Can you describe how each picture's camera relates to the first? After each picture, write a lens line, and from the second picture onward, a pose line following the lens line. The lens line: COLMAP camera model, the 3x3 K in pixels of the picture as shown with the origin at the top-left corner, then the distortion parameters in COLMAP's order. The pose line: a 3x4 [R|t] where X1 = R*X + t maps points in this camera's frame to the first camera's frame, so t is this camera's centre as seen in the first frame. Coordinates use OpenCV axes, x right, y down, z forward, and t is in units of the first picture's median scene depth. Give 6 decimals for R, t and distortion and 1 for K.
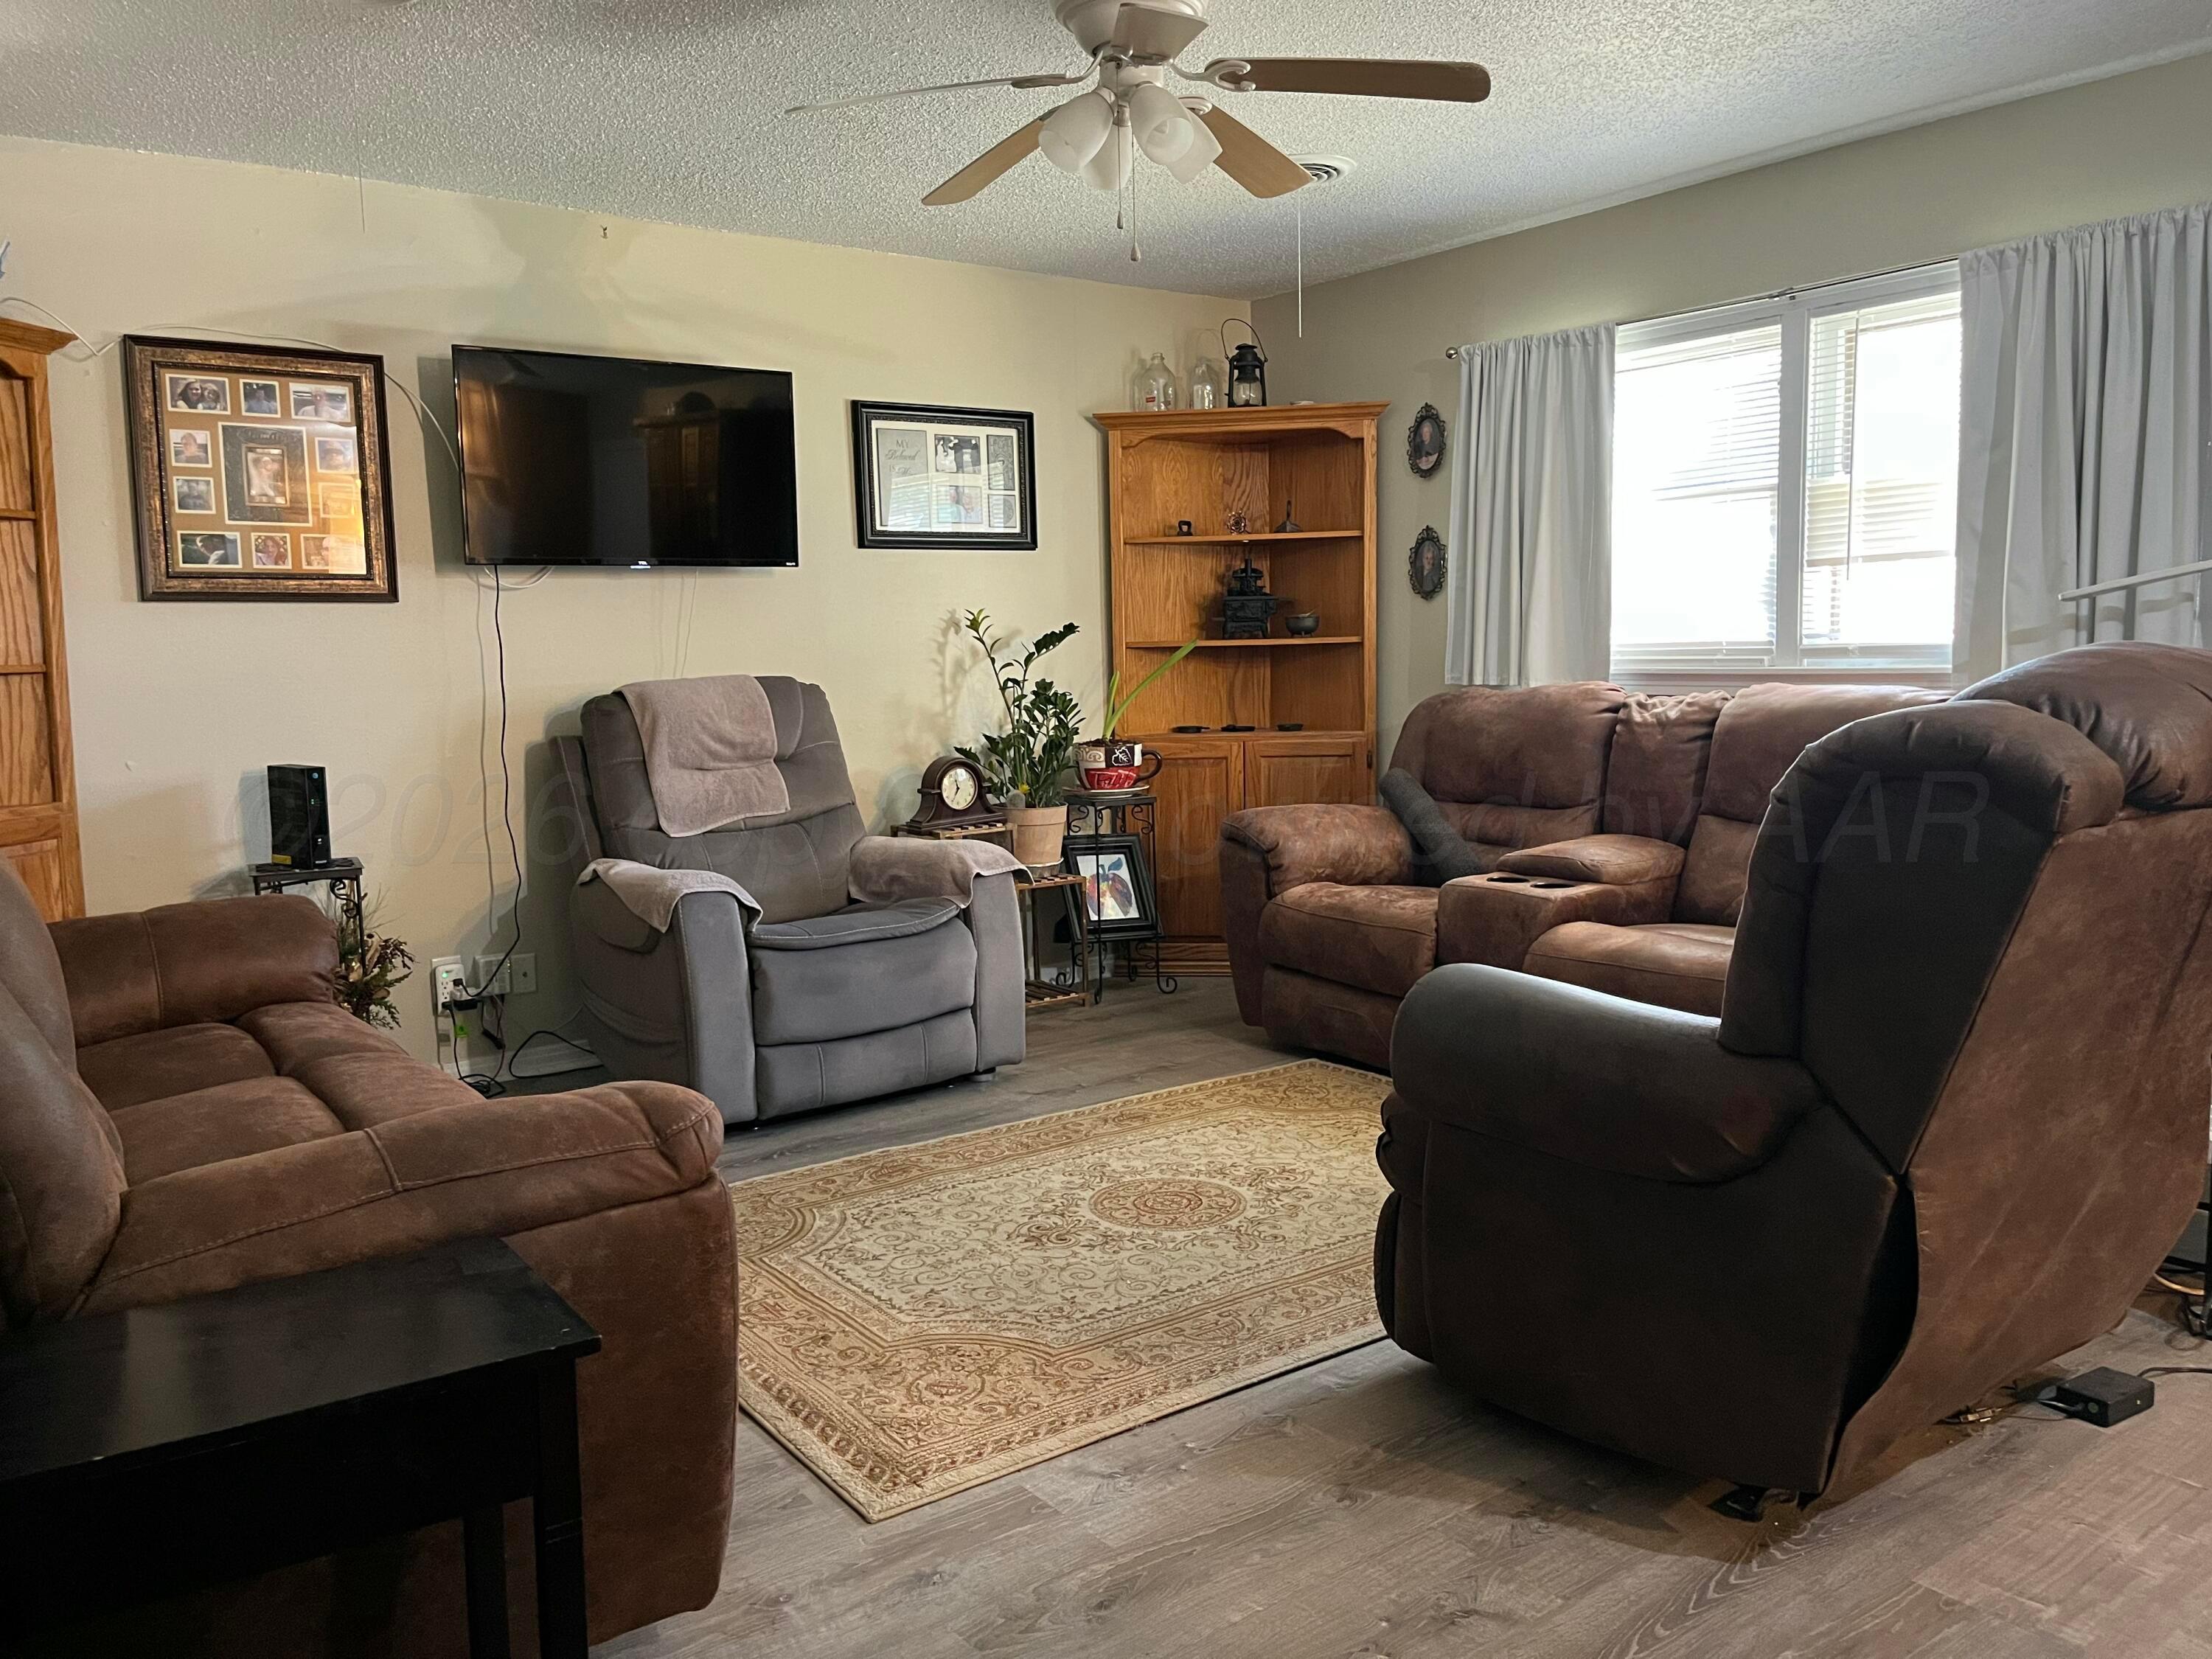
lens RADIAL K [[1645.9, 0, 1106.0], [0, 1645.9, 829.5], [0, 0, 1]] dist [0.023277, -0.001265]
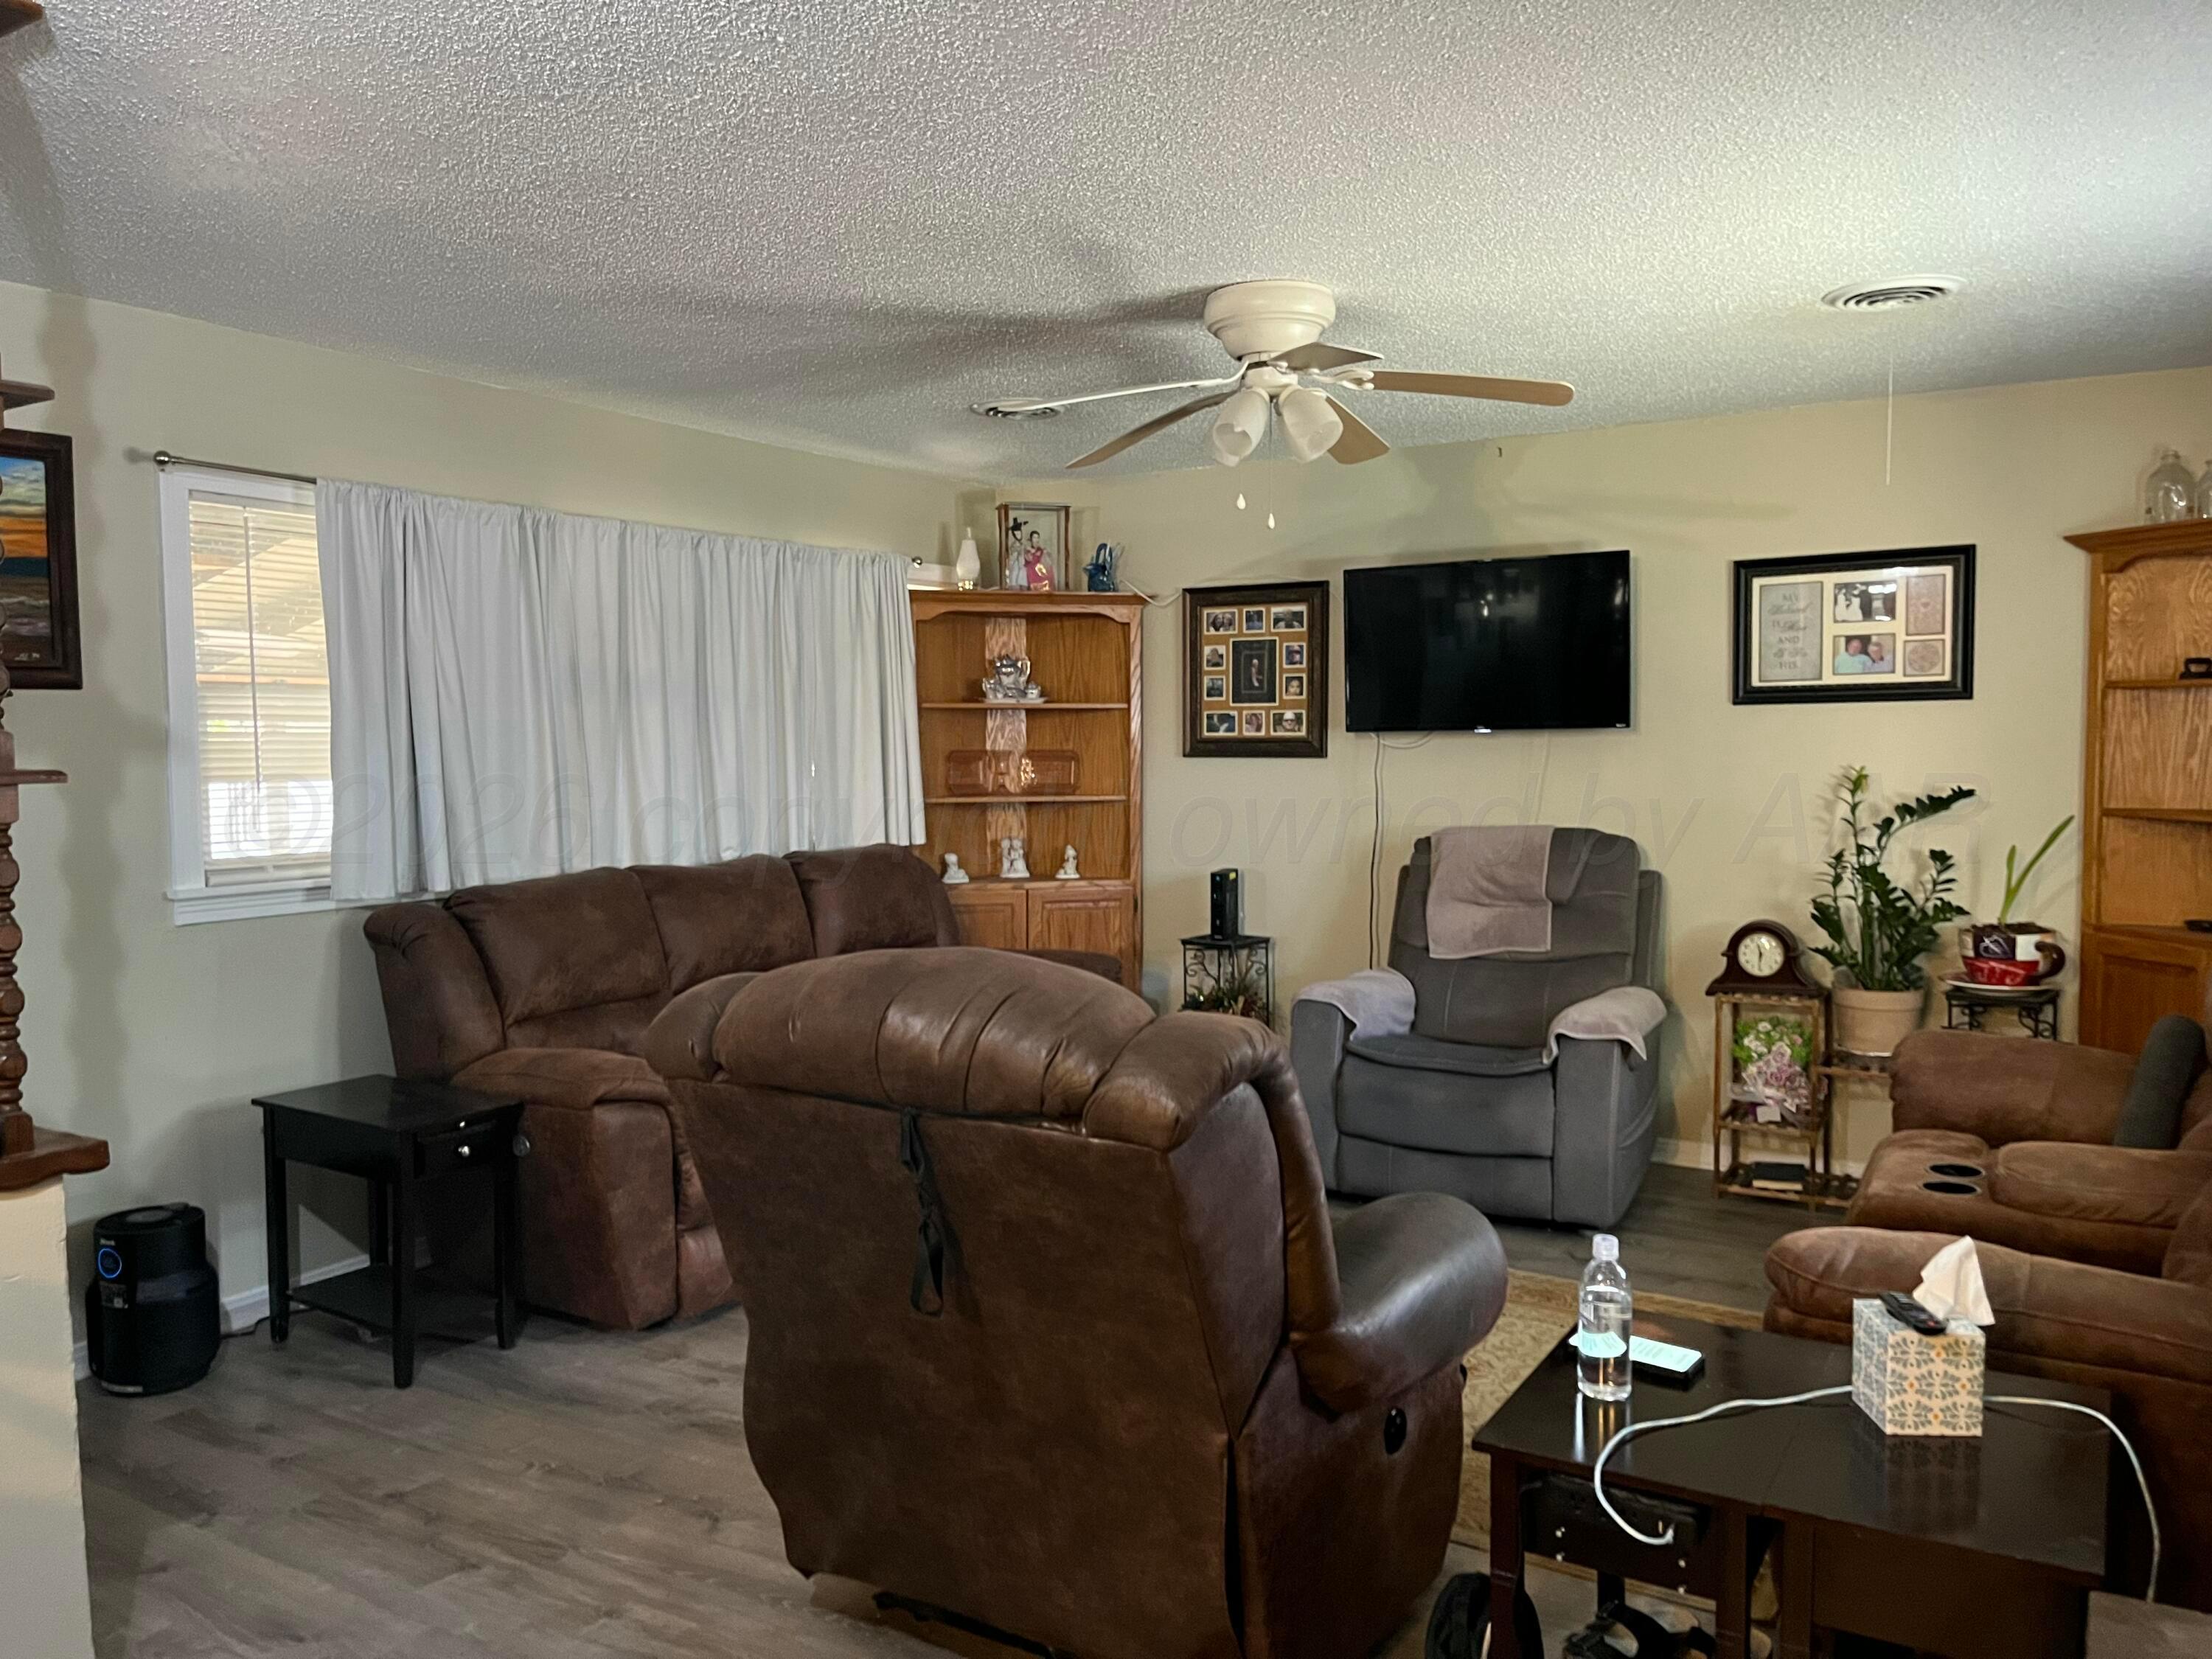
lens RADIAL K [[1645.9, 0, 1106.0], [0, 1645.9, 829.5], [0, 0, 1]] dist [0.023277, -0.001265]
pose [[0.392901, 0.073299, -0.916655, 0.723103], [-0.101924, 0.994147, 0.035808, -0.104670], [0.913915, 0.079360, 0.398072, 0.286291]]
